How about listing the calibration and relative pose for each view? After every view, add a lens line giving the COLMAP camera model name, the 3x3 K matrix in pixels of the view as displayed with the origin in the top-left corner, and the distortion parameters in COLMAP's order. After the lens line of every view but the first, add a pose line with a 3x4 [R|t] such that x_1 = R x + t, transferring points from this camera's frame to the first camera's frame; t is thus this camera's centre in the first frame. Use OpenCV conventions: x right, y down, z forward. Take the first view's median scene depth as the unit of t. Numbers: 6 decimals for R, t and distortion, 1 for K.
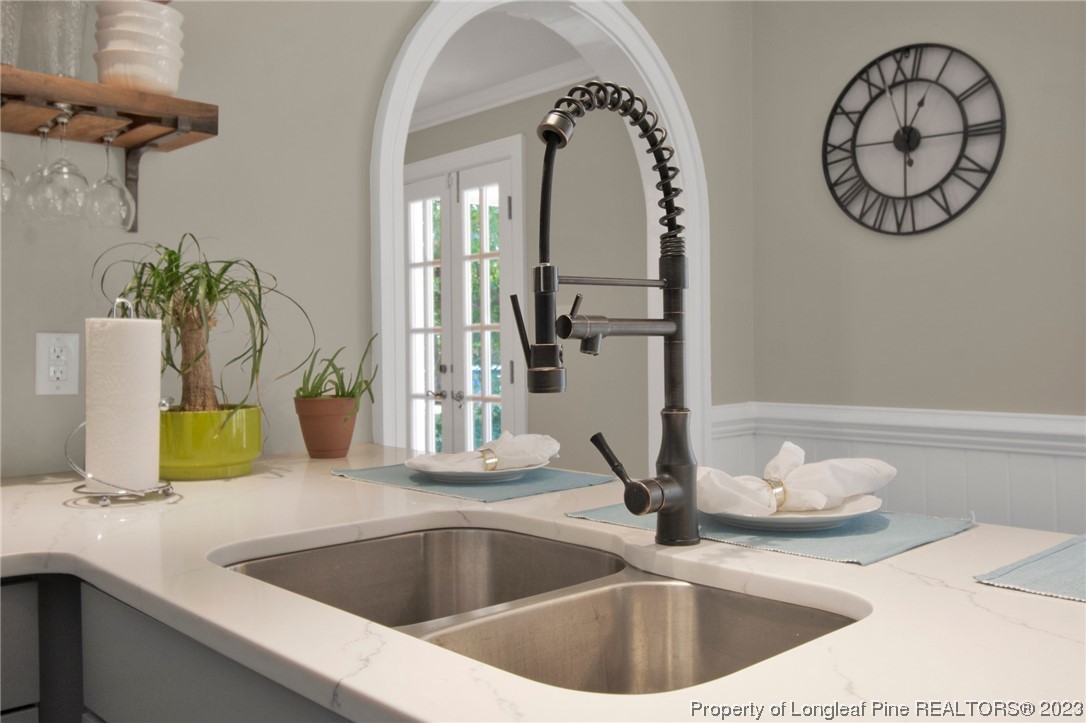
lens RADIAL K [[954.4, 0, 543.2], [0, 954.4, 358.9], [0, 0, 1]] dist [-0.000052, 0.000360]
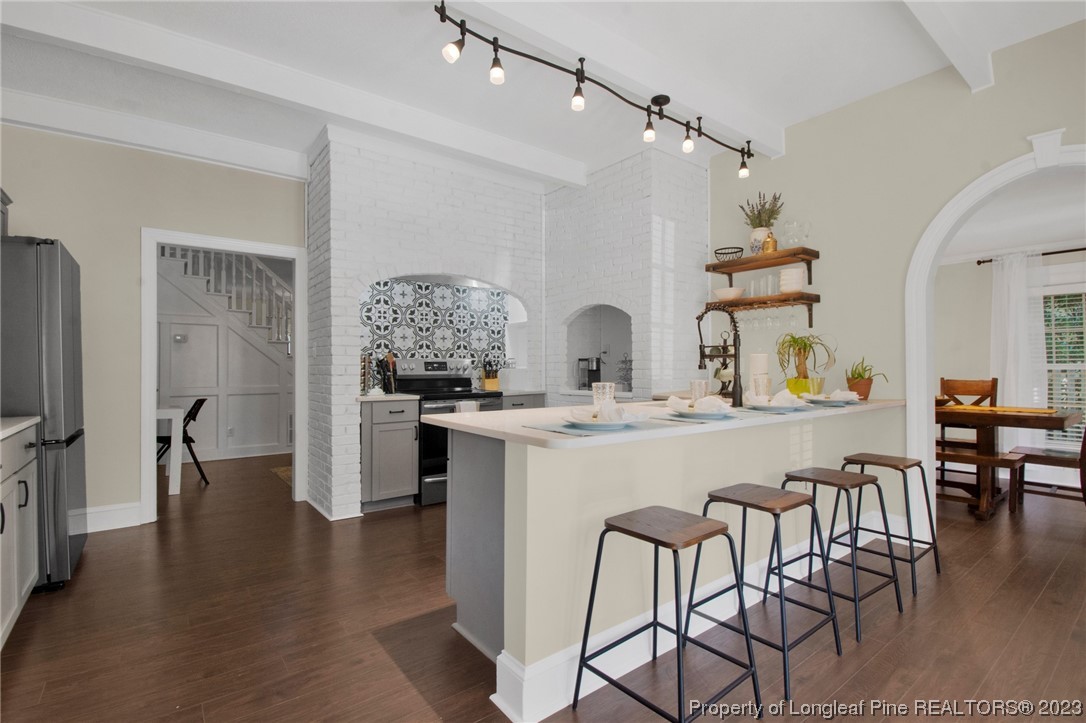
lens RADIAL K [[506.0, 0, 544.1], [0, 506.0, 363.0], [0, 0, 1]] dist [-0.014799, -0.001095]
pose [[-0.096594, 0.004741, -0.995313, 2.453718], [-0.019751, 0.999783, 0.006679, 0.000625], [0.995128, 0.020304, -0.096479, 0.372675]]
